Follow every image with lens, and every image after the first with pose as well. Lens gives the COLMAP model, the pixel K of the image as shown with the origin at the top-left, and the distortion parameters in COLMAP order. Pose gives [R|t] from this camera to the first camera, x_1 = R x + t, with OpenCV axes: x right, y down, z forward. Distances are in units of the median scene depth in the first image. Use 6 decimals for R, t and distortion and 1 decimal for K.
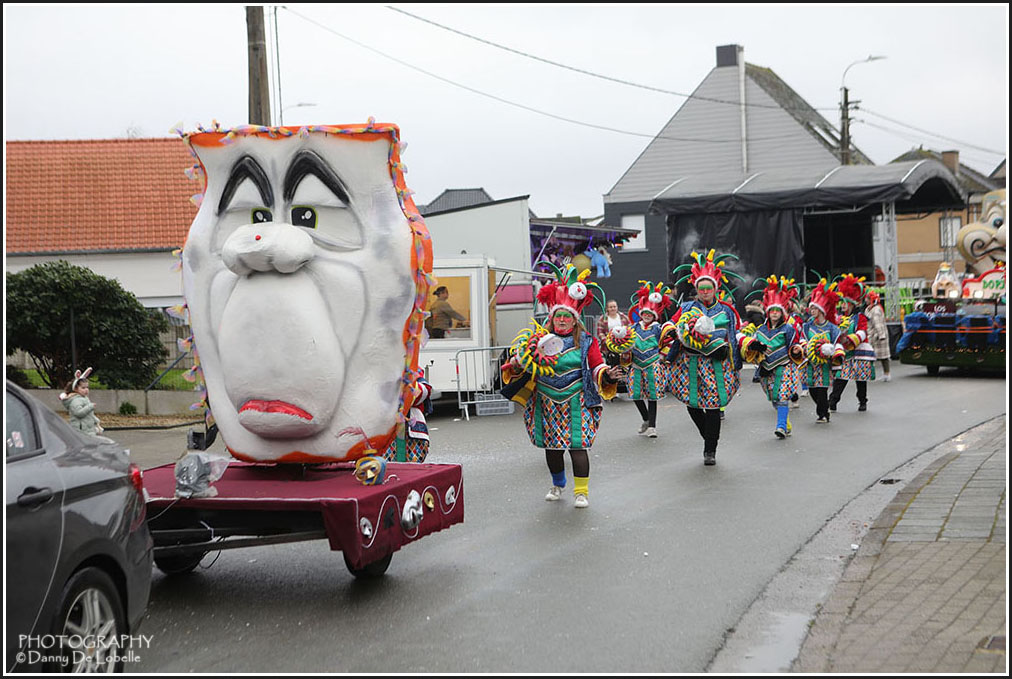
lens RADIAL K [[1871.8, 0, 506.8], [0, 1871.8, 344.5], [0, 0, 1]] dist [0.098160, 0.000000]
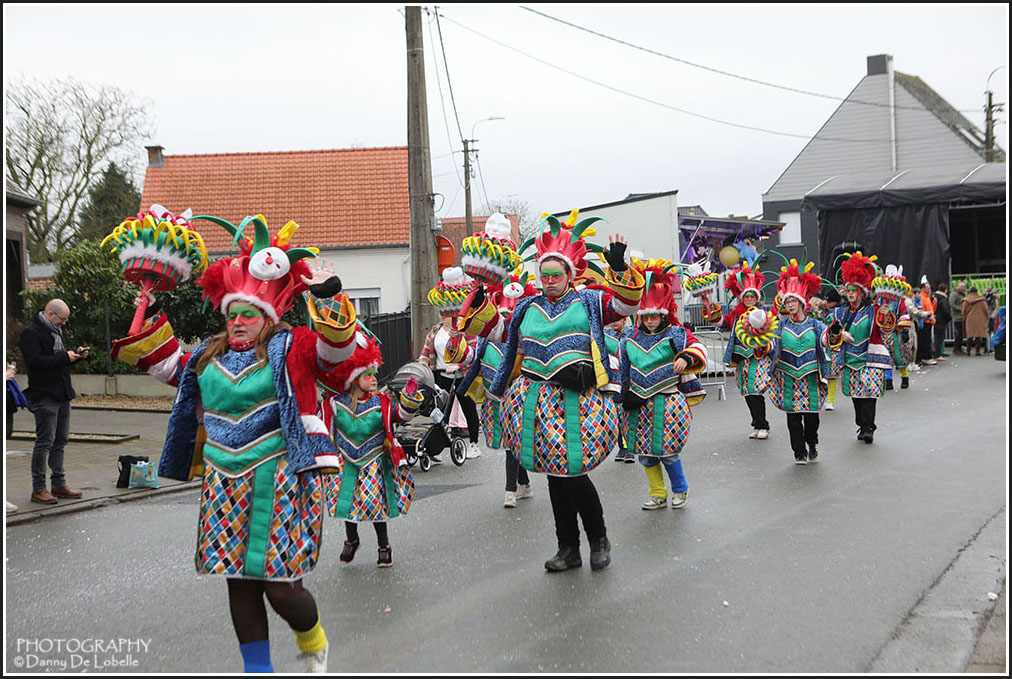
lens RADIAL K [[1534.7, 0, 503.9], [0, 1534.7, 328.7], [0, 0, 1]] dist [-0.005042, 0.000000]
pose [[0.991532, -0.000467, -0.129861, 0.020332], [0.000500, 1.000000, 0.000218, -0.002036], [0.129861, -0.000281, 0.991532, 0.103826]]
